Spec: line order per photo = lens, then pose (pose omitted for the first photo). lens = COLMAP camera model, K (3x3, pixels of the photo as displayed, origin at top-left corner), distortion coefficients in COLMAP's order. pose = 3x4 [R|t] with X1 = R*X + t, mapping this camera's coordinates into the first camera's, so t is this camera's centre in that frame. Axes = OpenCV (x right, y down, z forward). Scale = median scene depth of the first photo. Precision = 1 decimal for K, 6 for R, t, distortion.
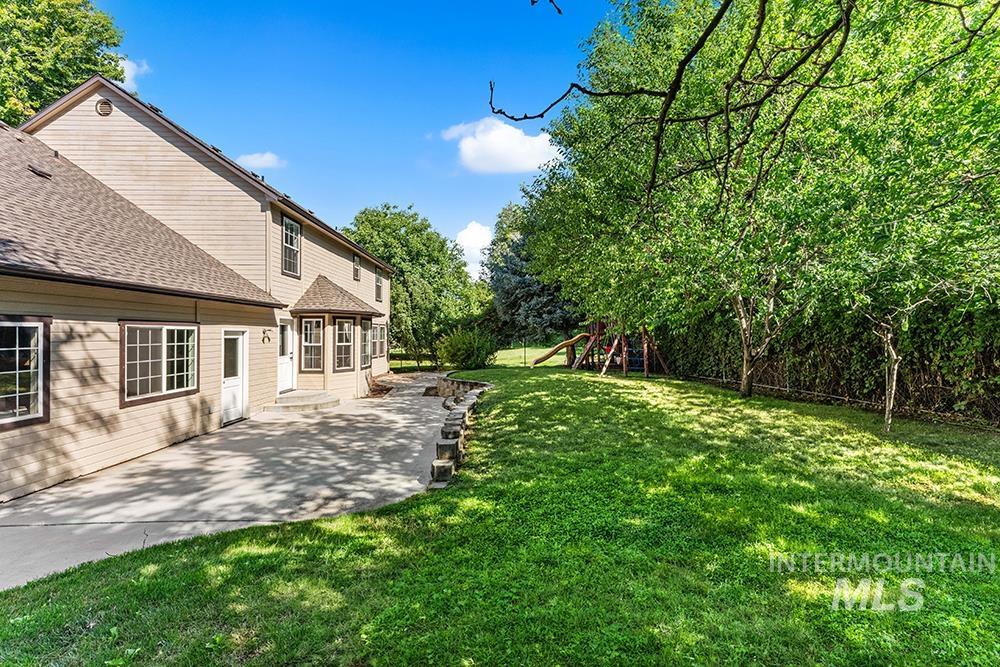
lens RADIAL K [[405.2, 0, 502.6], [0, 405.2, 332.4], [0, 0, 1]] dist [-0.017887, 0.000025]
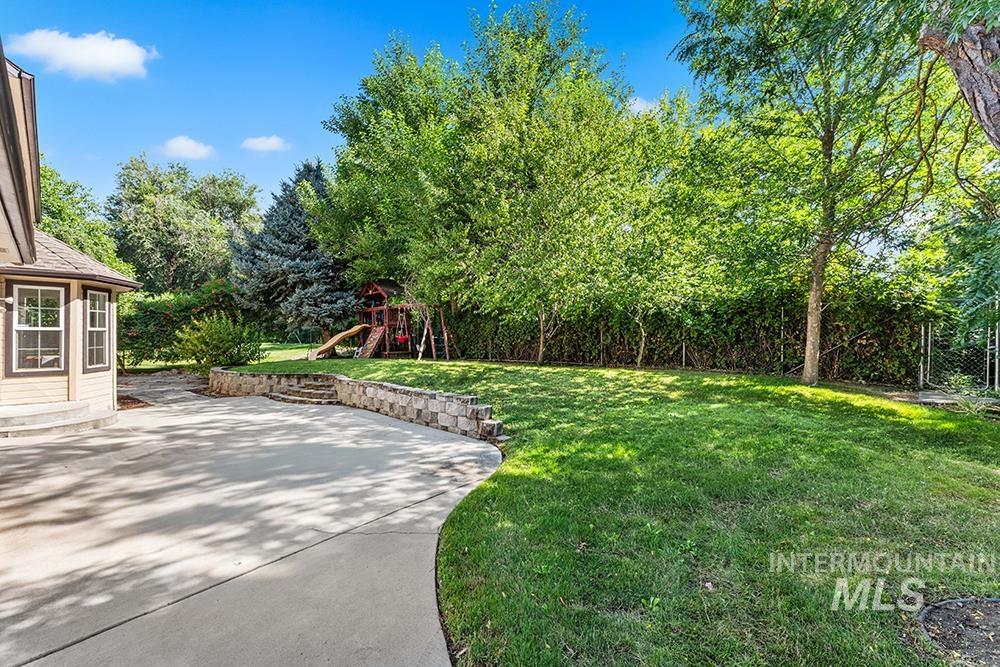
lens RADIAL K [[405.2, 0, 502.6], [0, 405.2, 332.4], [0, 0, 1]] dist [-0.017887, 0.000025]
pose [[0.673884, 0.006229, 0.738811, -0.857810], [-0.009716, 0.999953, 0.000432, 0.055019], [-0.738773, -0.007470, 0.673913, 0.163764]]
